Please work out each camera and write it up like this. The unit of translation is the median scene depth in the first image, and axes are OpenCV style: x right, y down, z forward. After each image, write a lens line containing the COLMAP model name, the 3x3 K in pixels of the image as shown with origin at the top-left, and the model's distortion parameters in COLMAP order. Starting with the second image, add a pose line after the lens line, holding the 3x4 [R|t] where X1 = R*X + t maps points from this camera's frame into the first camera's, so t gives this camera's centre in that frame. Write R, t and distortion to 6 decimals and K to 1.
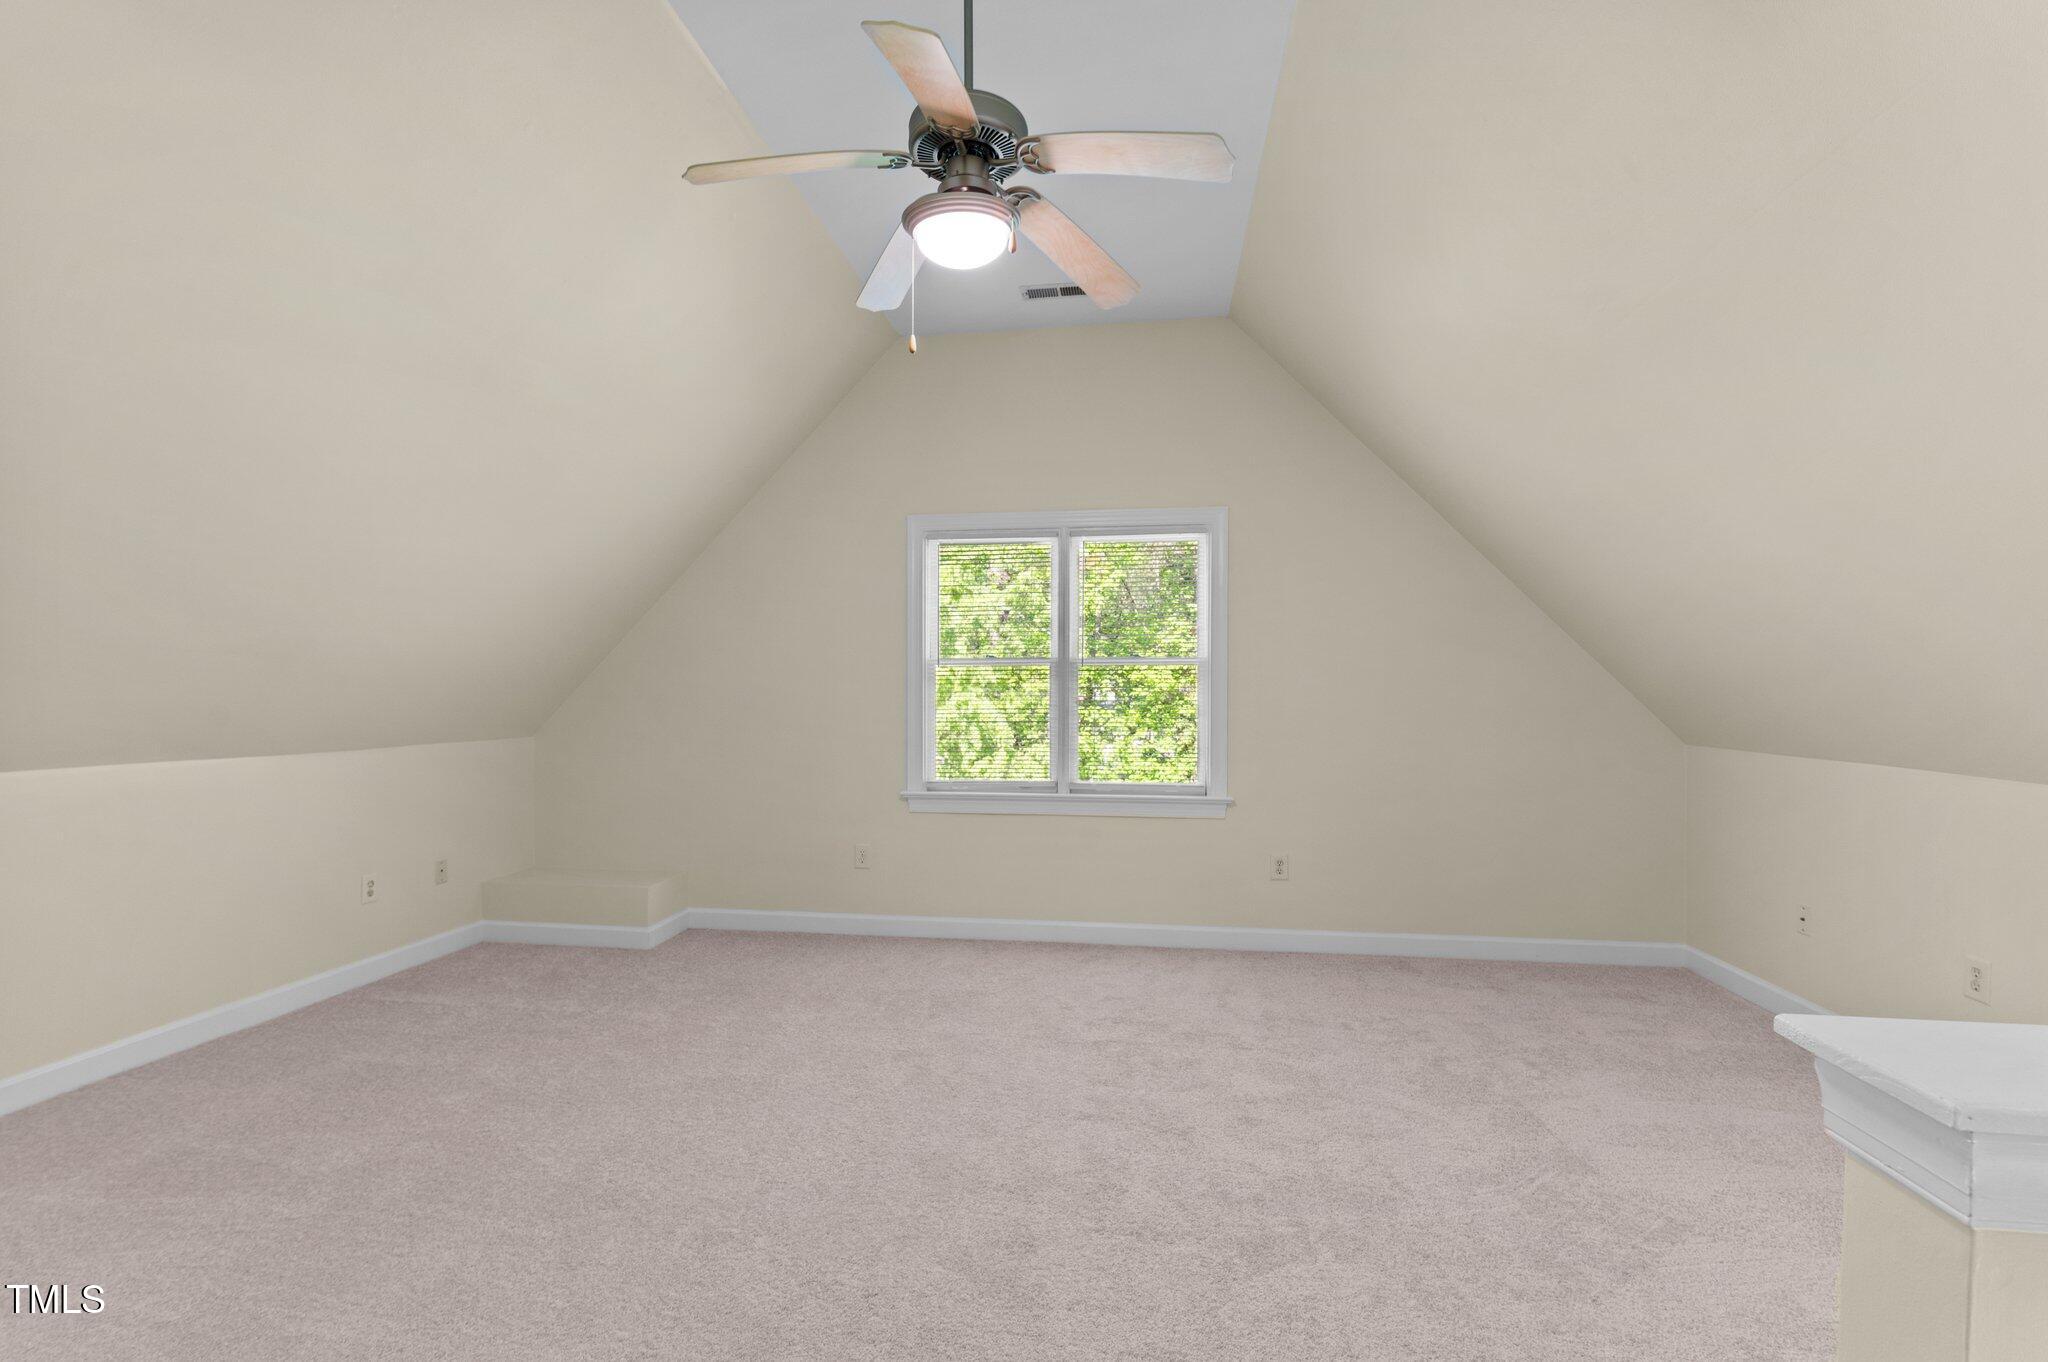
lens RADIAL K [[904.2, 0, 1024.5], [0, 904.2, 693.5], [0, 0, 1]] dist [0.000157, -0.000233]
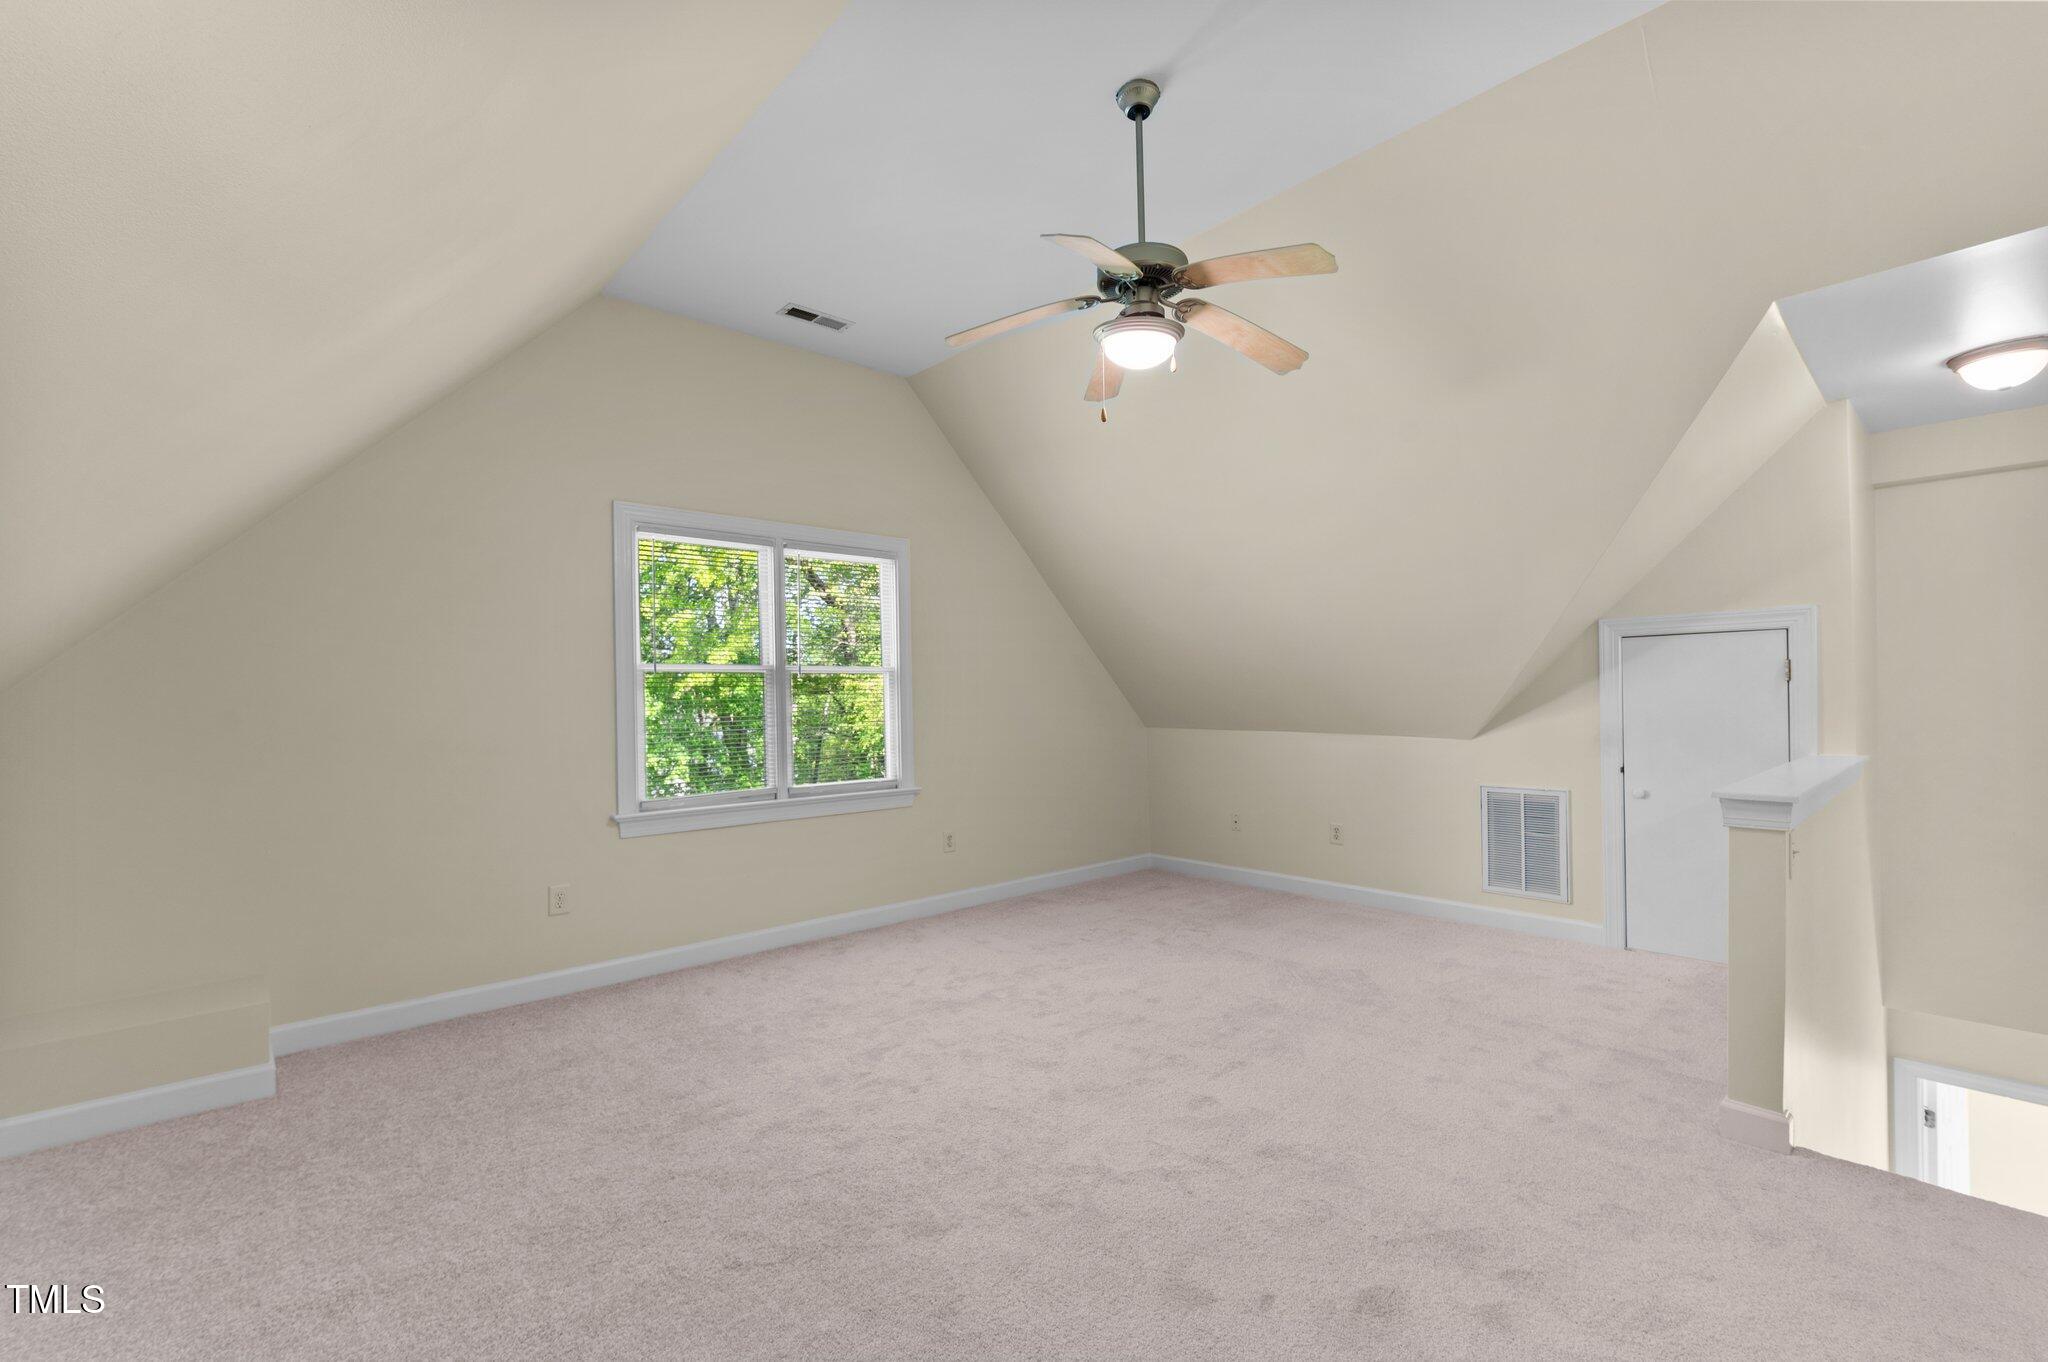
lens RADIAL K [[885.6, 0, 1017.0], [0, 885.6, 681.5], [0, 0, 1]] dist [0.000080, -0.000437]
pose [[0.638372, 0.005143, 0.769711, -0.637430], [0.009133, 0.999857, -0.014255, -0.006078], [-0.769674, 0.016130, 0.638233, 0.180693]]
